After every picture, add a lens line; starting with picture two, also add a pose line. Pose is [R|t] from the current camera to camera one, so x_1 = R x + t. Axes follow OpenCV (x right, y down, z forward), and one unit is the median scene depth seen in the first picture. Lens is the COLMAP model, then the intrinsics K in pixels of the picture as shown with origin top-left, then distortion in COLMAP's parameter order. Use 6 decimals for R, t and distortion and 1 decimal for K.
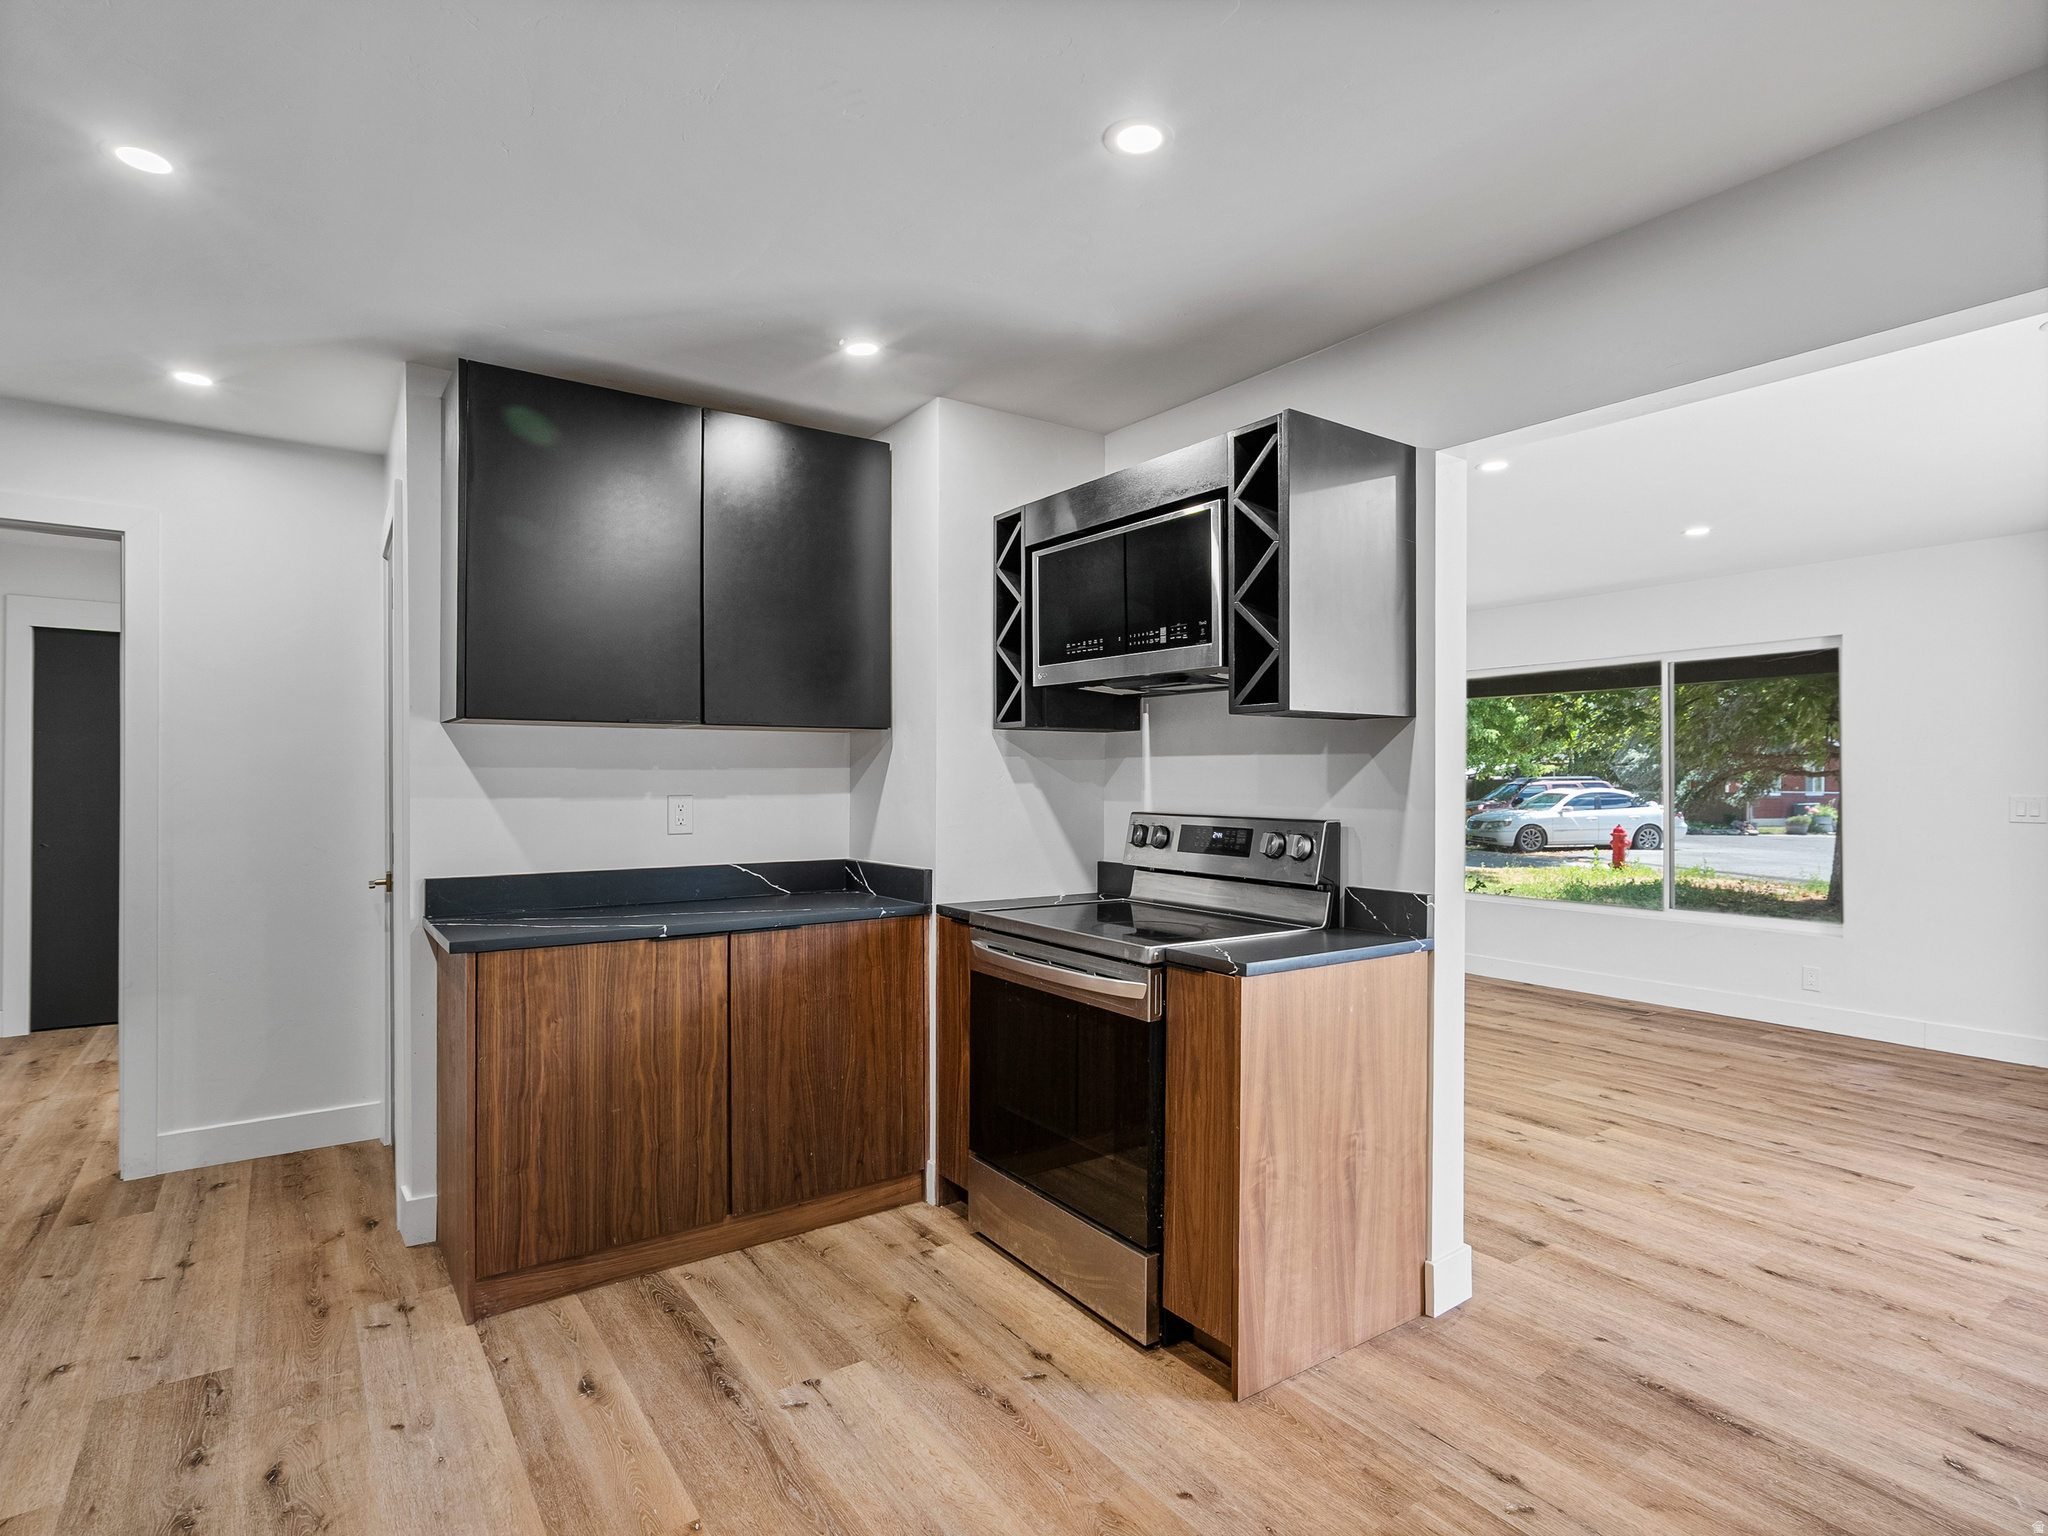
lens RADIAL K [[1042.0, 0, 1024.0], [0, 1042.0, 768.0], [0, 0, 1]] dist [-0.004064, 0.002238]
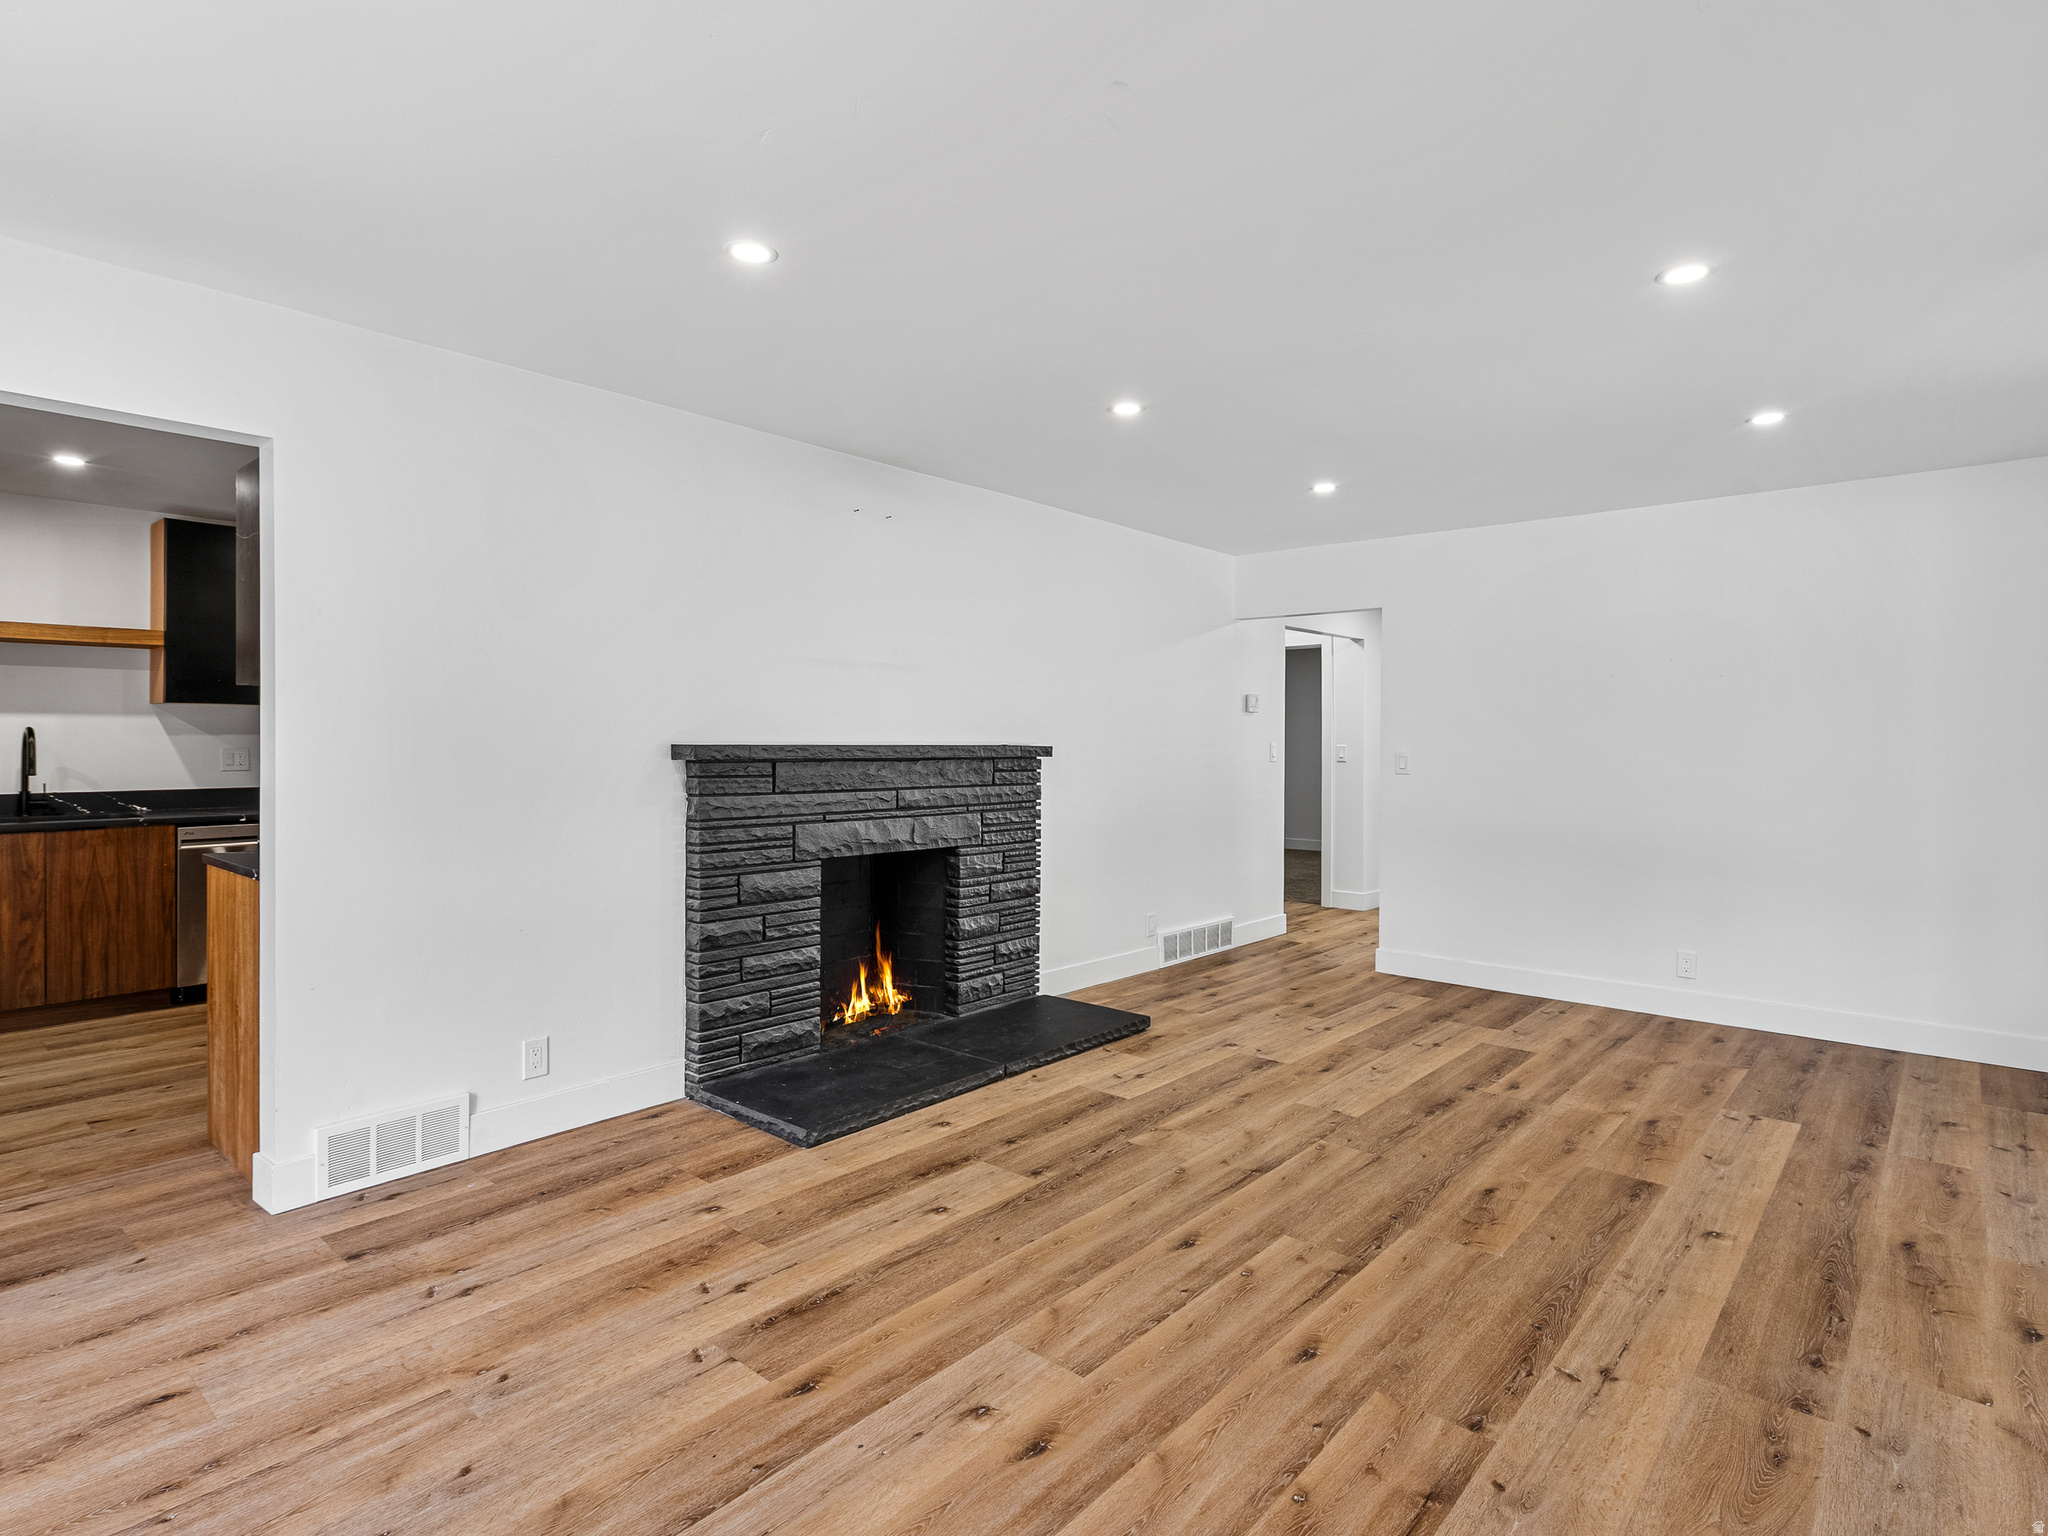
lens RADIAL K [[1076.8, 0, 1020.0], [0, 1076.8, 766.9], [0, 0, 1]] dist [-0.001060, 0.001152]
pose [[0.239460, 0.020980, -0.970680, 1.459403], [0.008507, 0.999683, 0.023705, 0.024176], [0.970869, -0.013934, 0.239205, 1.293877]]
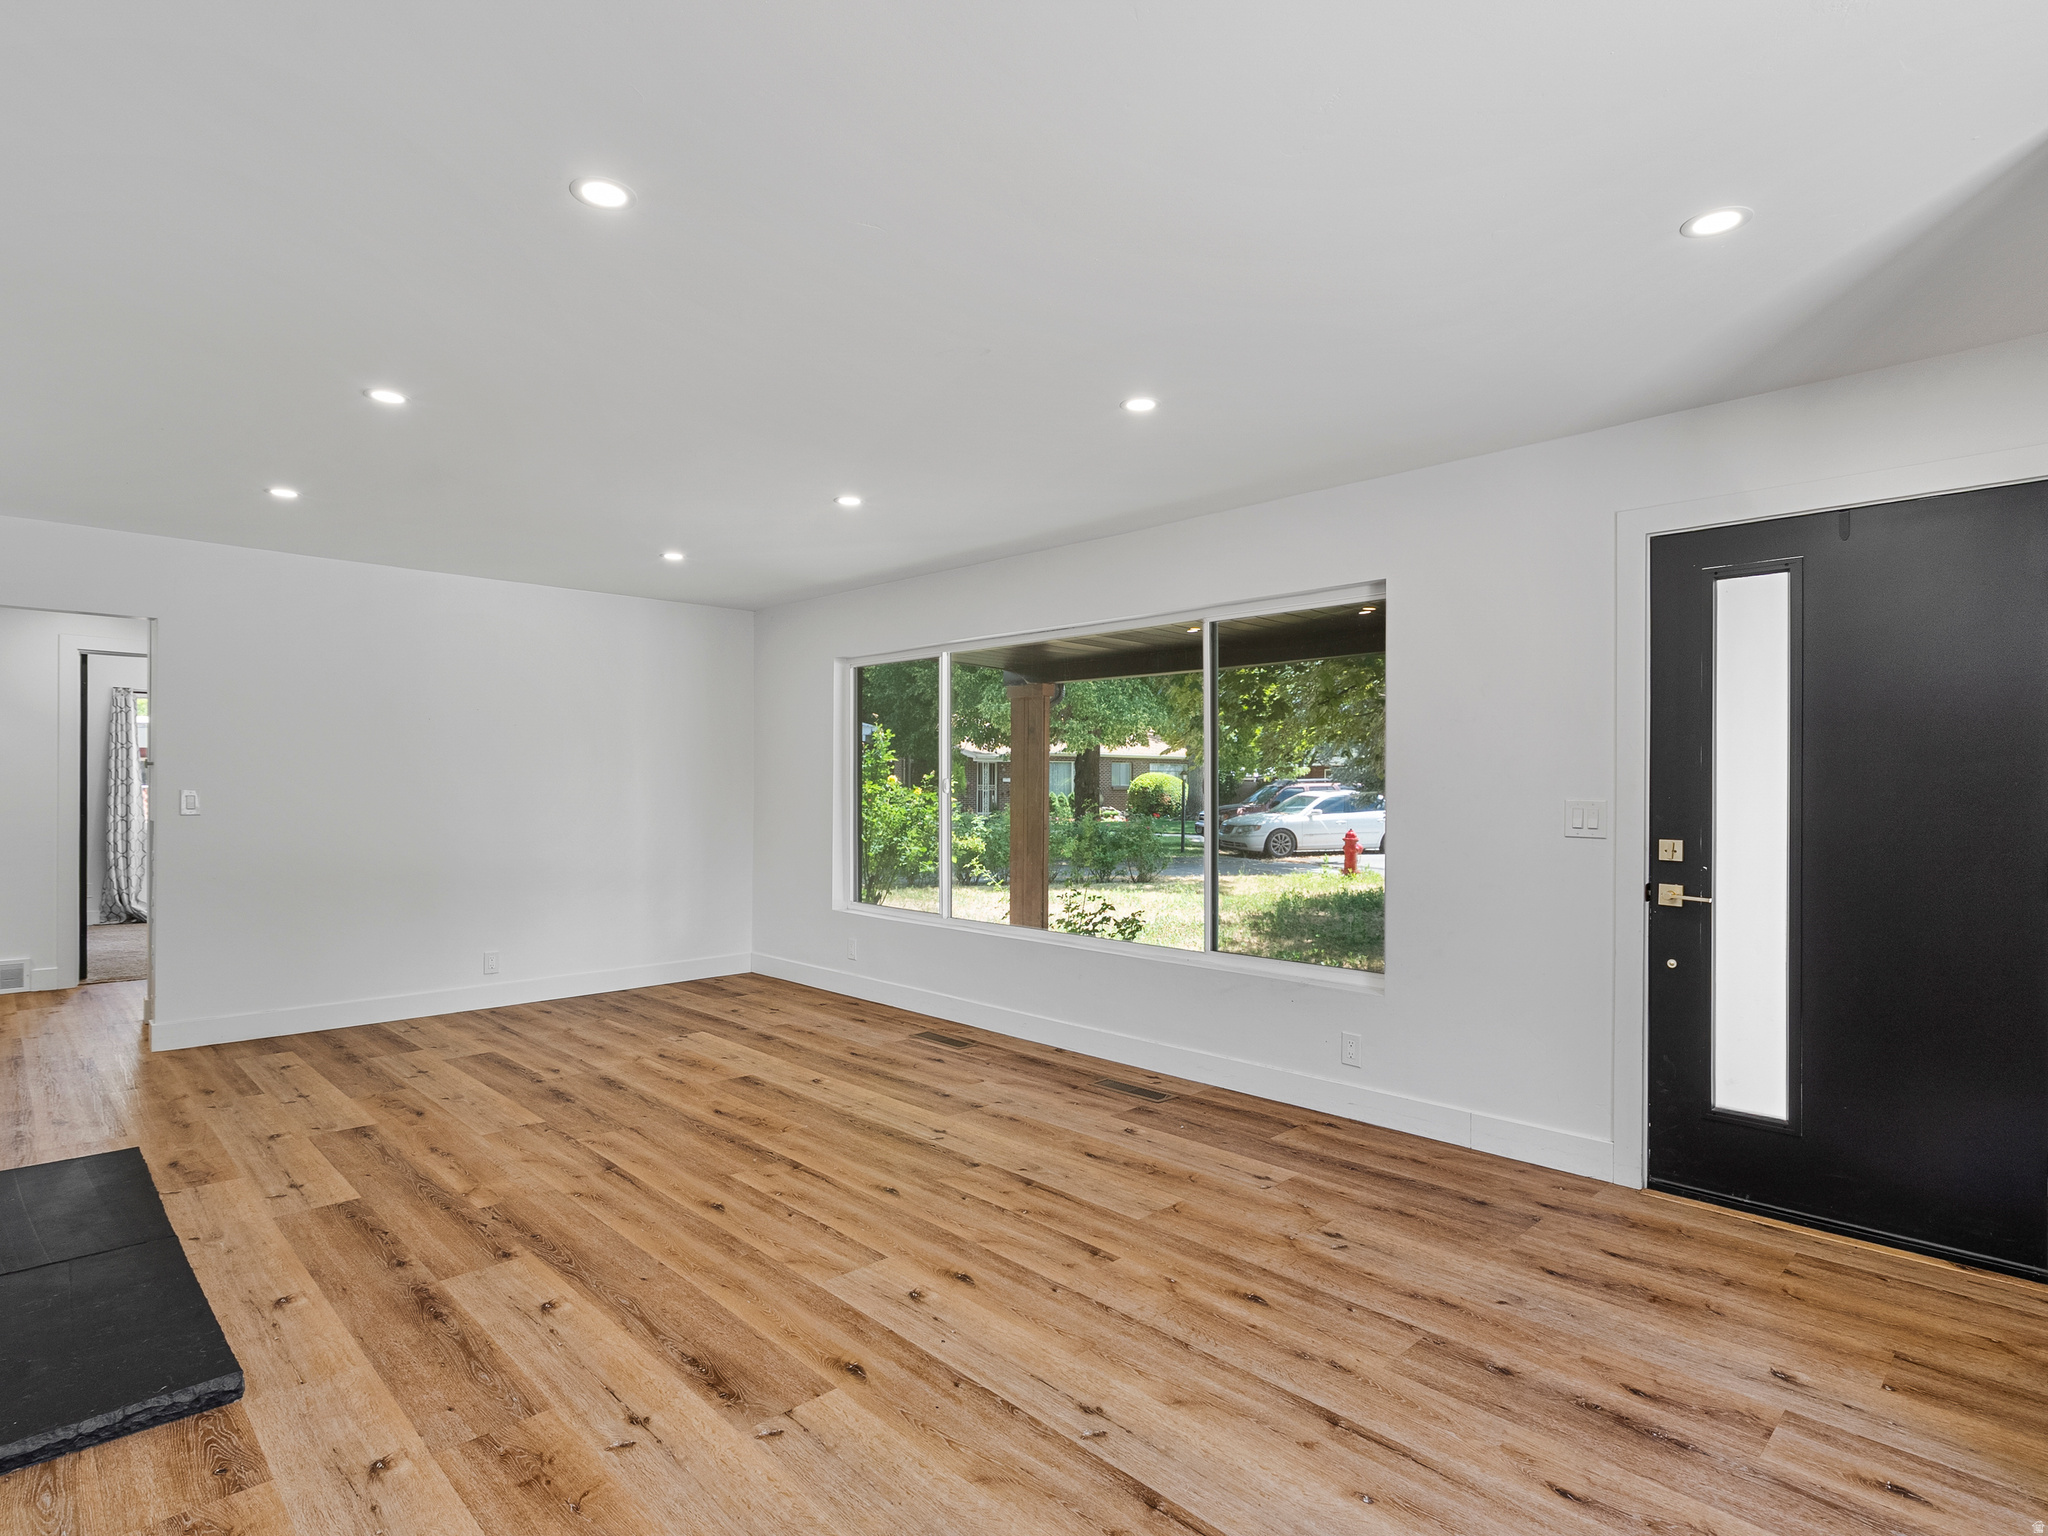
lens RADIAL K [[1076.8, 0, 1020.0], [0, 1076.8, 766.9], [0, 0, 1]] dist [-0.001060, 0.001152]
pose [[0.986825, 0.005067, 0.161710, 0.734915], [-0.004735, 0.999986, -0.002440, 0.011532], [-0.161720, 0.001642, 0.986835, 0.525701]]
